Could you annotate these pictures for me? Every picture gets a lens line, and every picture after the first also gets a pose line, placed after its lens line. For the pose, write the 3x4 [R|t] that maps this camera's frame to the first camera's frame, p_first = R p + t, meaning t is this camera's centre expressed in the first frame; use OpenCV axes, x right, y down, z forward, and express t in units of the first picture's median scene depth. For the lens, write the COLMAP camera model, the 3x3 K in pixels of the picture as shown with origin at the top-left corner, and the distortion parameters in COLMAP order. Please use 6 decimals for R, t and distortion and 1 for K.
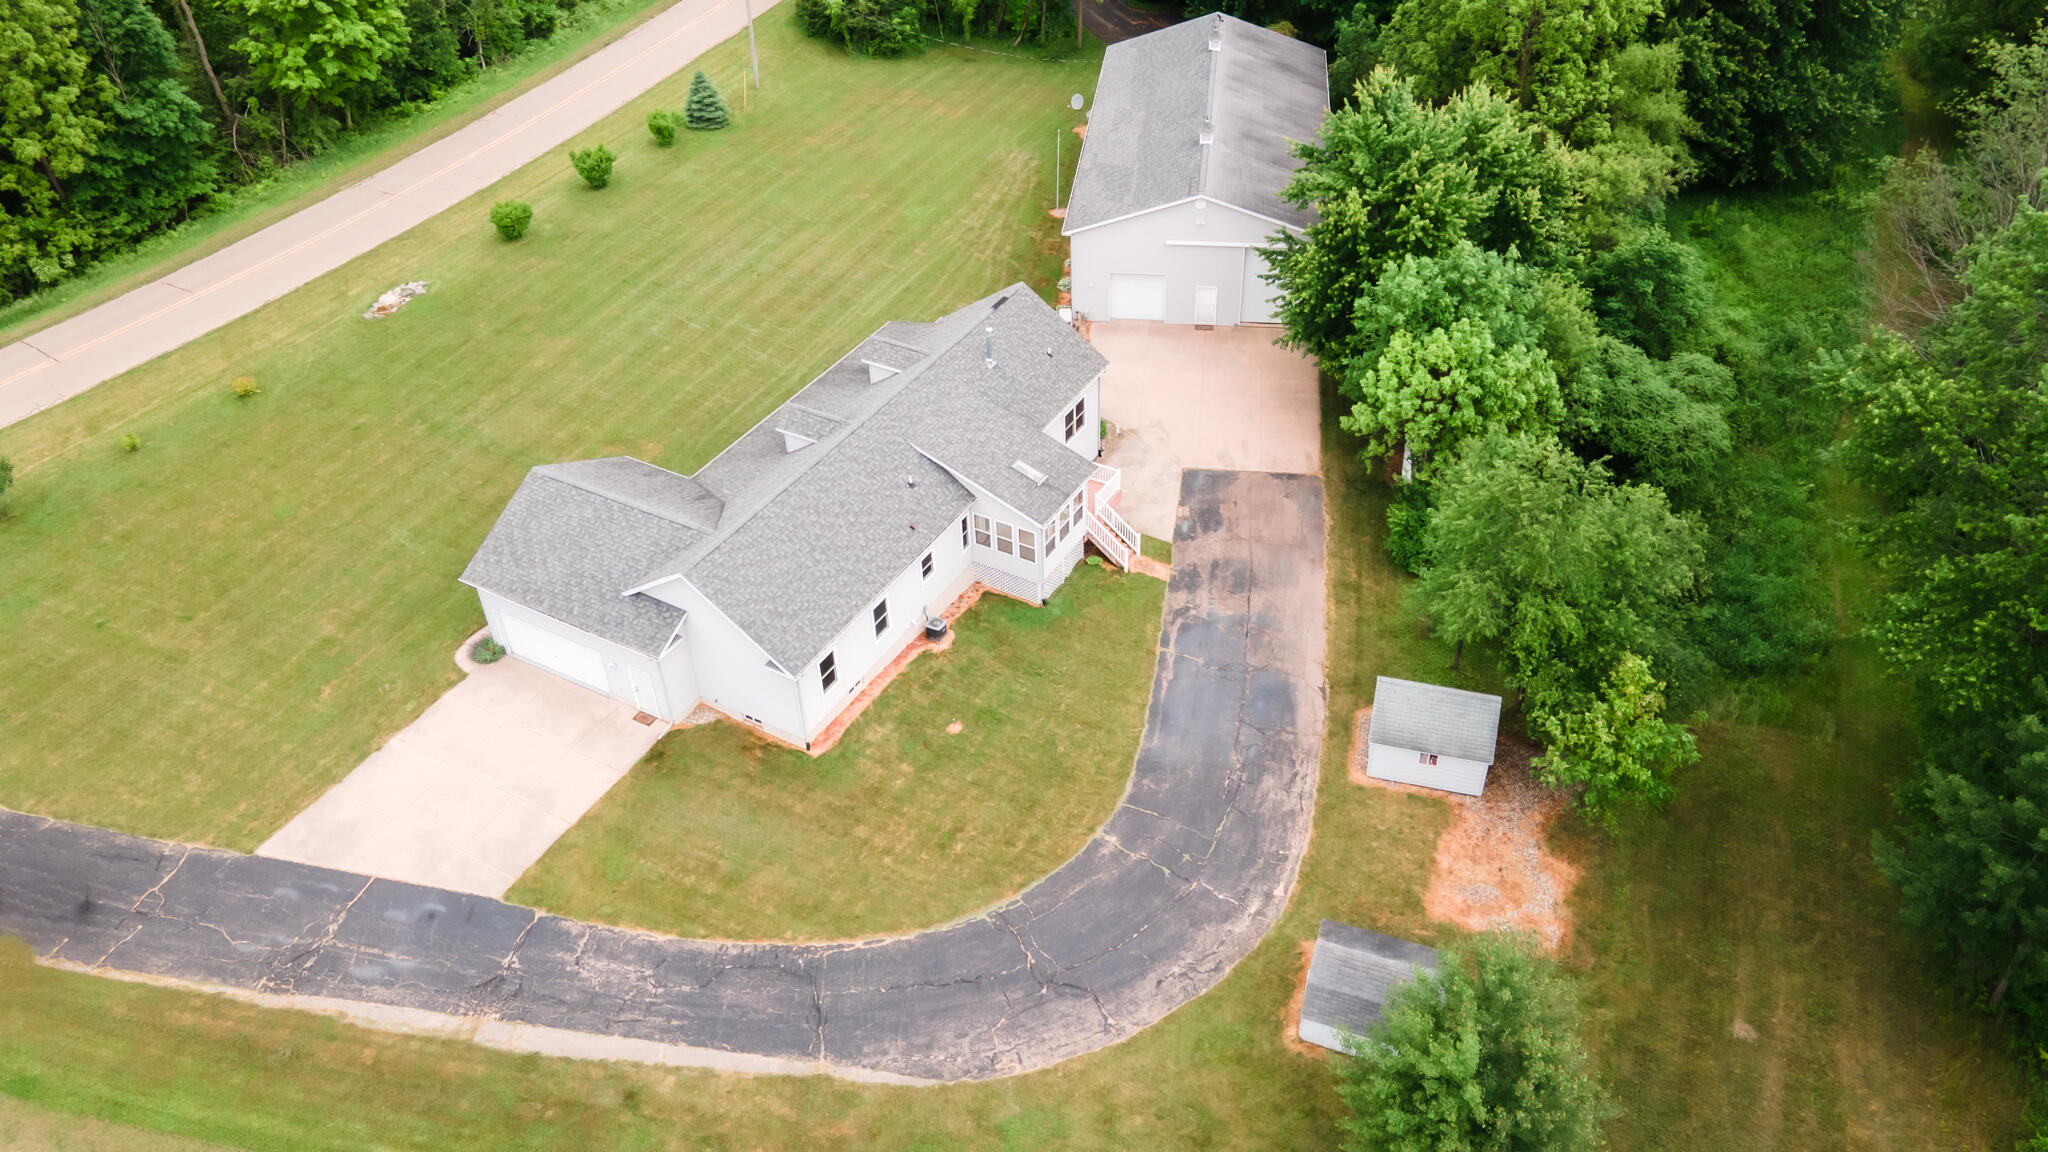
lens RADIAL K [[1488.4, 0, 1025.0], [0, 1488.4, 568.4], [0, 0, 1]] dist [0.043007, 0.011819]
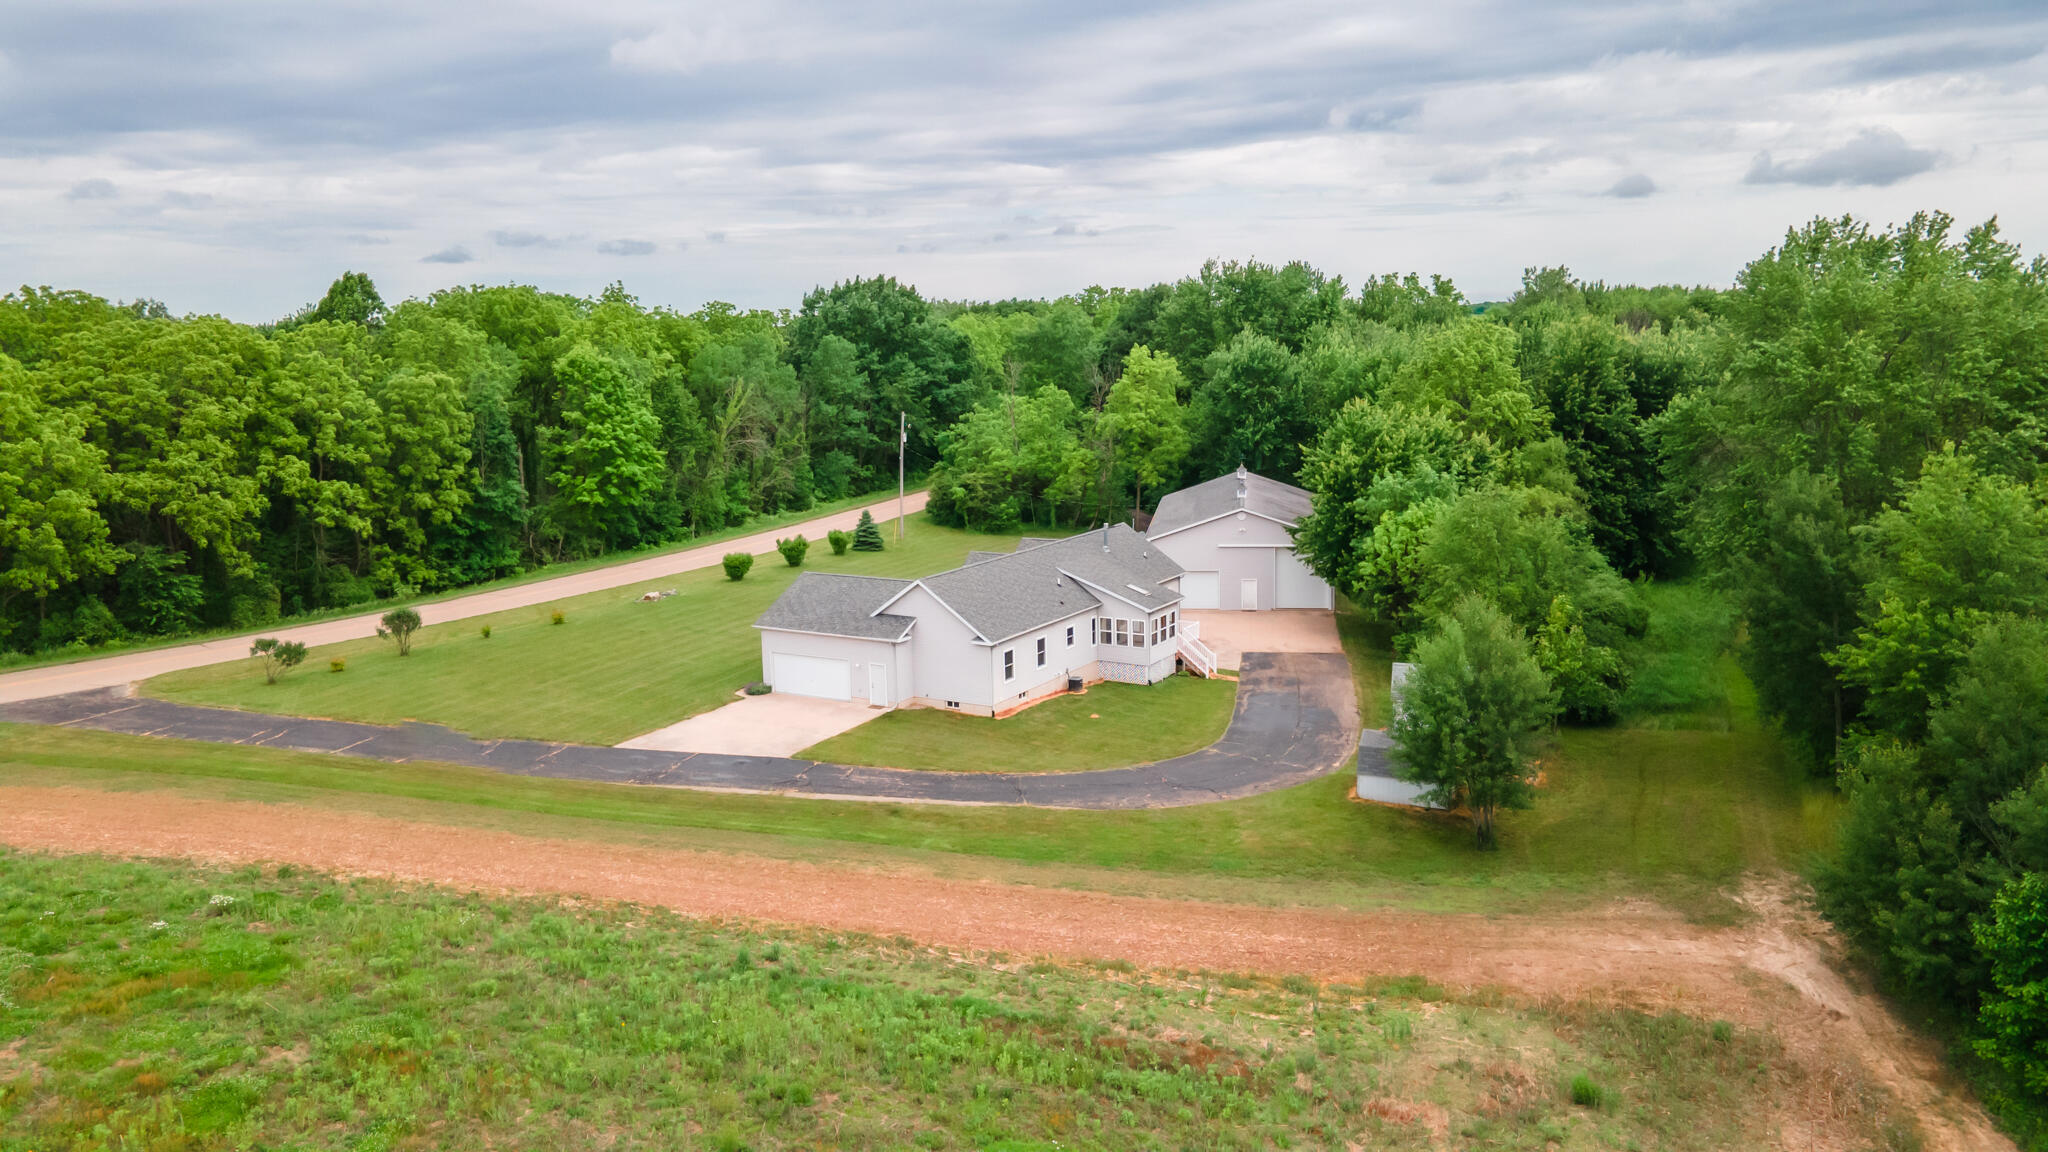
lens RADIAL K [[1488.4, 0, 1026.9], [0, 1488.4, 584.2], [0, 0, 1]] dist [0.043007, 0.011819]
pose [[0.999927, 0.006585, -0.010089, -0.082508], [-0.010619, 0.877231, -0.479950, 0.565822], [0.005690, 0.480023, 0.877238, -0.244566]]
